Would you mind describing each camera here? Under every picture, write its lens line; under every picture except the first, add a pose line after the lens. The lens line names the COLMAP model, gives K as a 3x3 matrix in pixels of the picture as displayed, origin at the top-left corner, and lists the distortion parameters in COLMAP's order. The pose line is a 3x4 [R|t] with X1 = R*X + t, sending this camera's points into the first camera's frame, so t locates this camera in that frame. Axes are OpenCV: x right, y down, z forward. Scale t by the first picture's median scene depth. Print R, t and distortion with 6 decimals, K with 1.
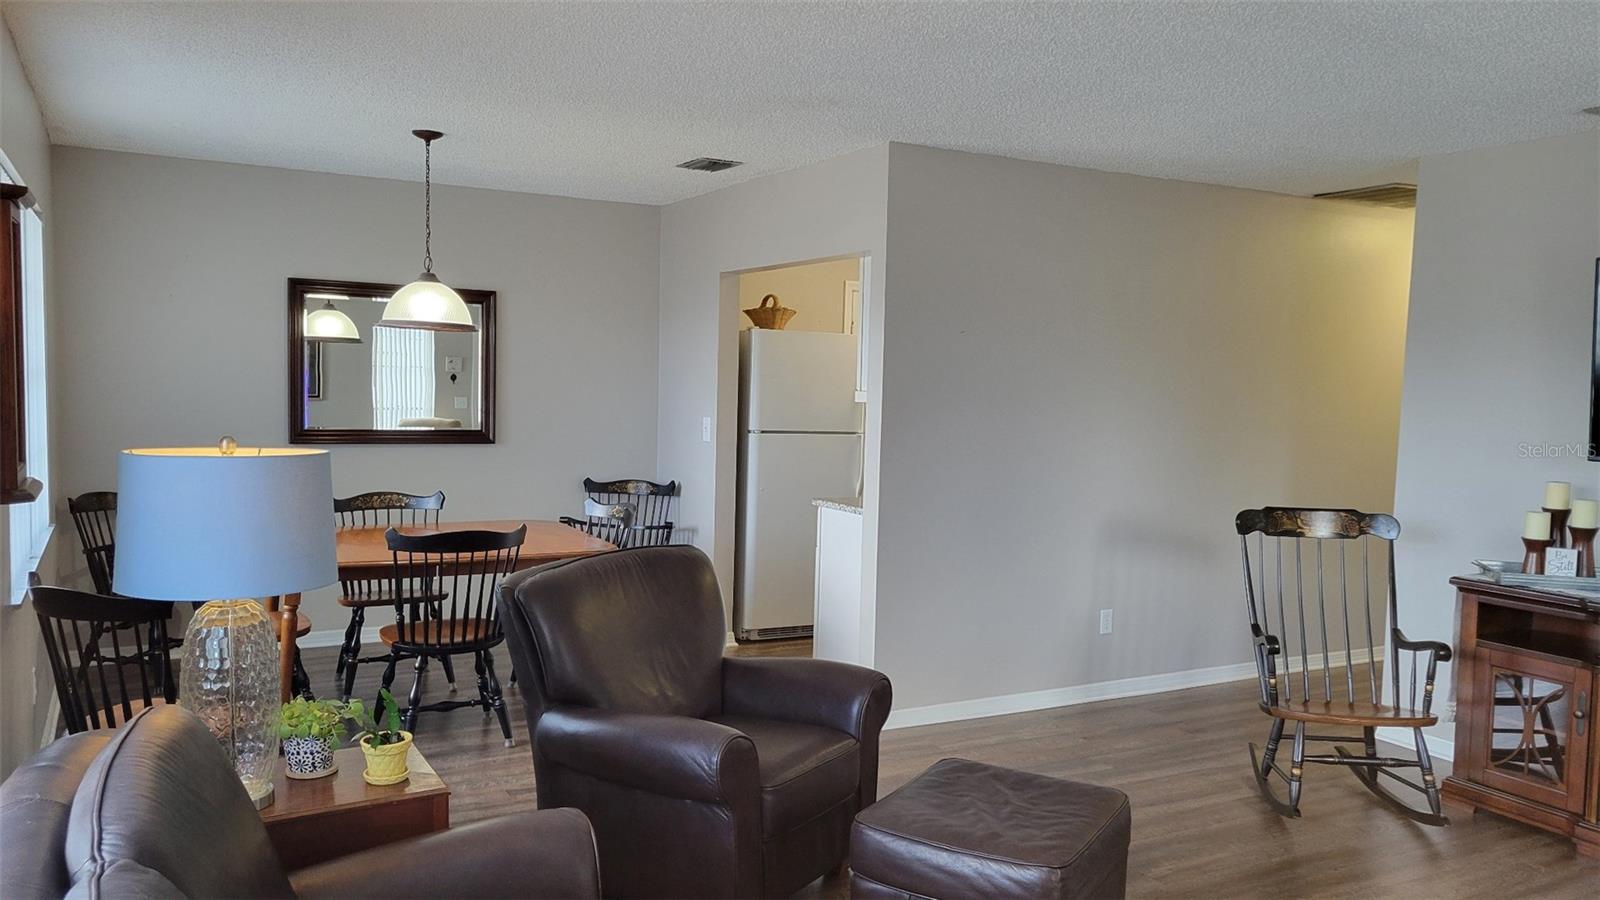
lens RADIAL K [[1205.7, 0, 811.0], [0, 1205.7, 456.7], [0, 0, 1]] dist [0.050327, -0.036672]
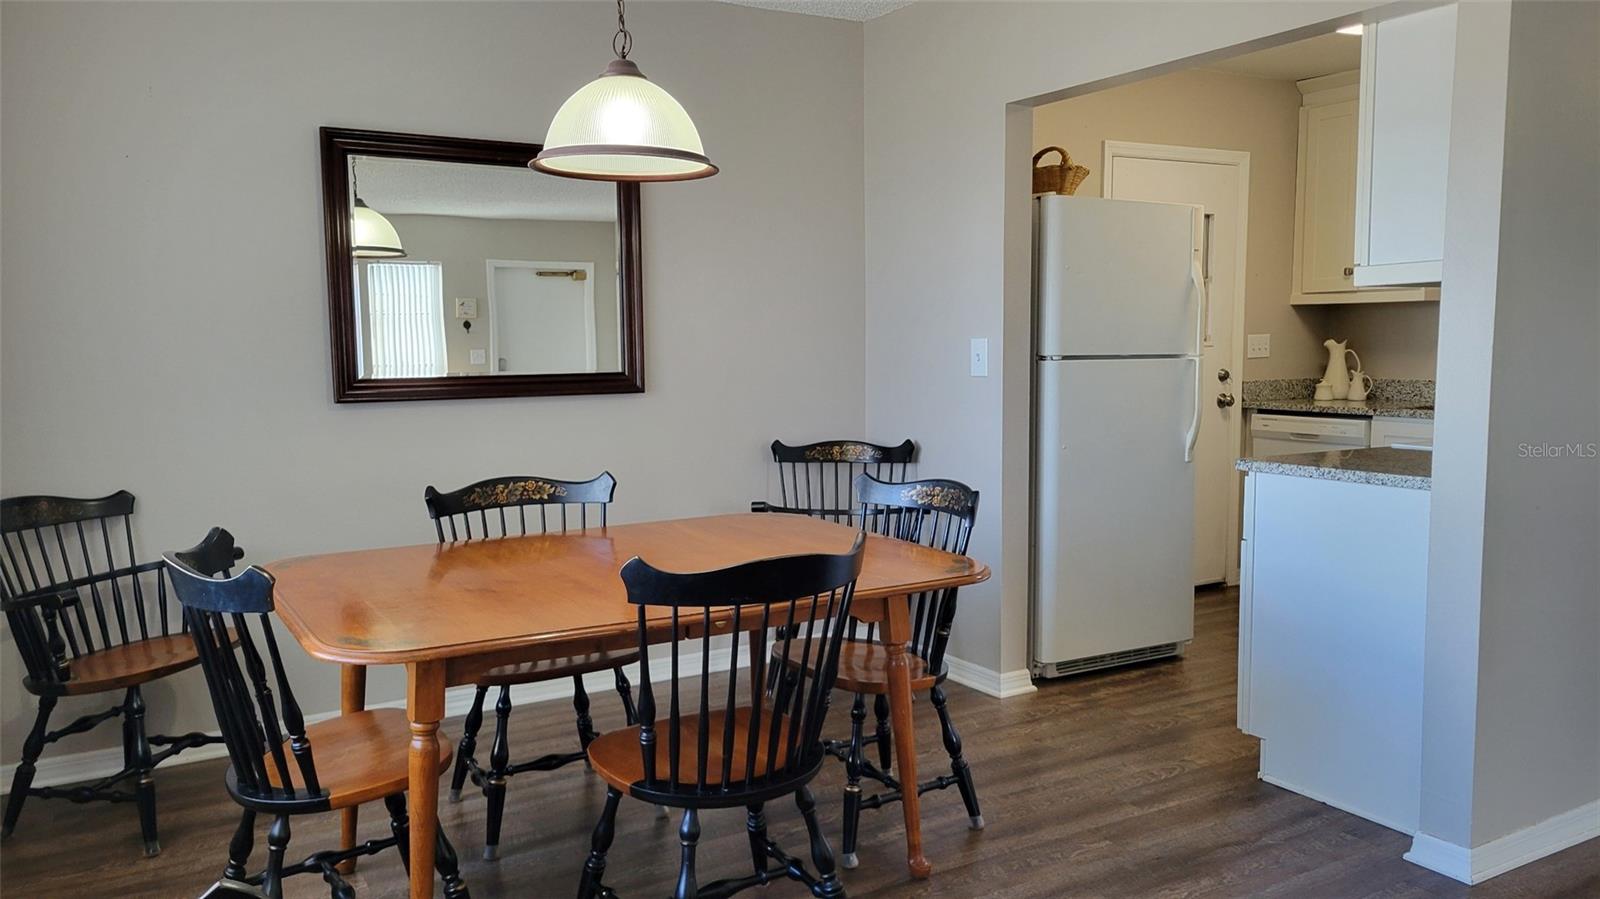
lens RADIAL K [[1206.2, 0, 800.0], [0, 1206.2, 449.5], [0, 0, 1]] dist [0.000263, 0.000085]
pose [[0.998588, -0.039841, 0.035125, -0.209215], [0.038786, 0.998790, 0.030229, 0.003374], [-0.036287, -0.028824, 0.998926, 0.370743]]
